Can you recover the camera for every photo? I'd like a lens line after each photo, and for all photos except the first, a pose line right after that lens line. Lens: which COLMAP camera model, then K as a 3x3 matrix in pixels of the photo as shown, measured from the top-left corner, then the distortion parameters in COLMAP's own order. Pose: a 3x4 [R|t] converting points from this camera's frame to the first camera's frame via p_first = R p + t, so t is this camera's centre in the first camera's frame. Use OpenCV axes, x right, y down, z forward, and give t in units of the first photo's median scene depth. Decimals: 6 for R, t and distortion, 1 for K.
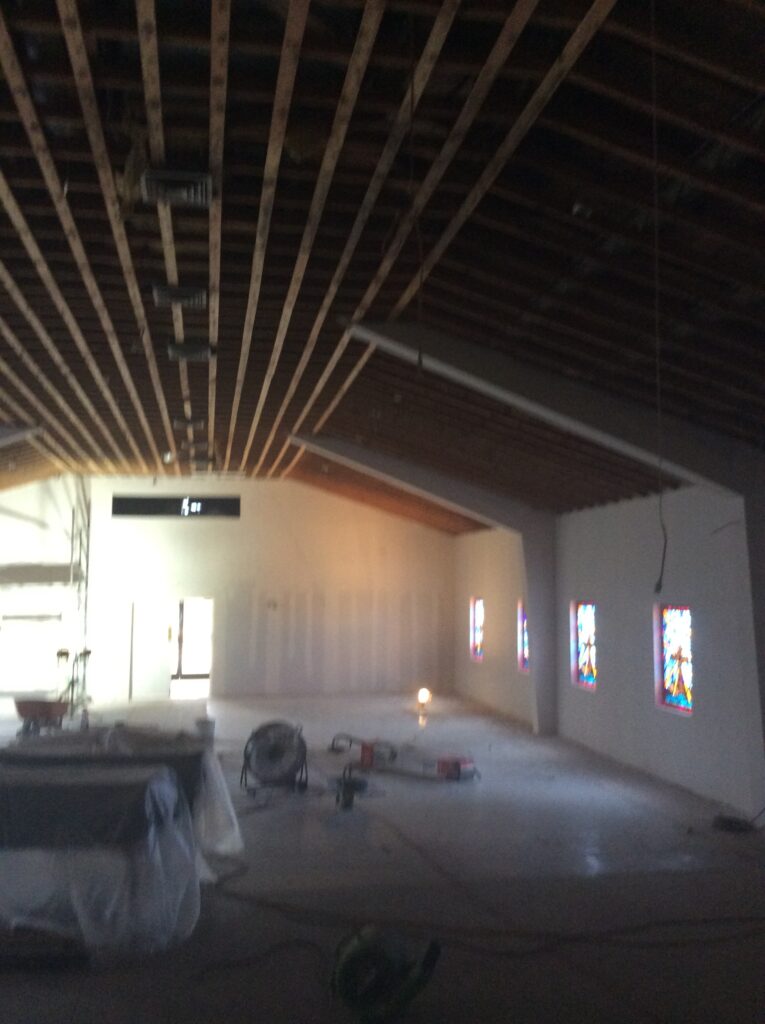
lens RADIAL K [[940.7, 0, 373.6], [0, 940.7, 502.3], [0, 0, 1]] dist [0.131808, -0.270690]
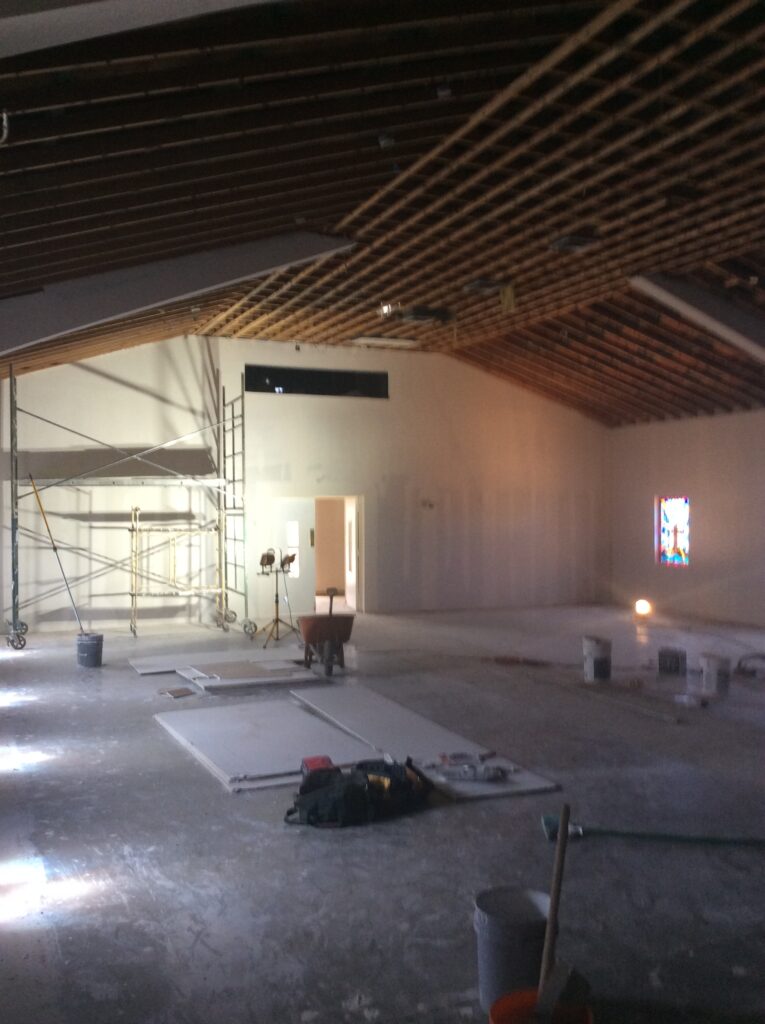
lens RADIAL K [[941.5, 0, 382.5], [0, 941.5, 512.0], [0, 0, 1]] dist [0.143222, -0.226933]
pose [[0.974953, 0.000179, 0.222409, -0.263618], [-0.021705, 0.995303, 0.094344, 0.029988], [-0.221348, -0.096808, 0.970378, 0.156557]]
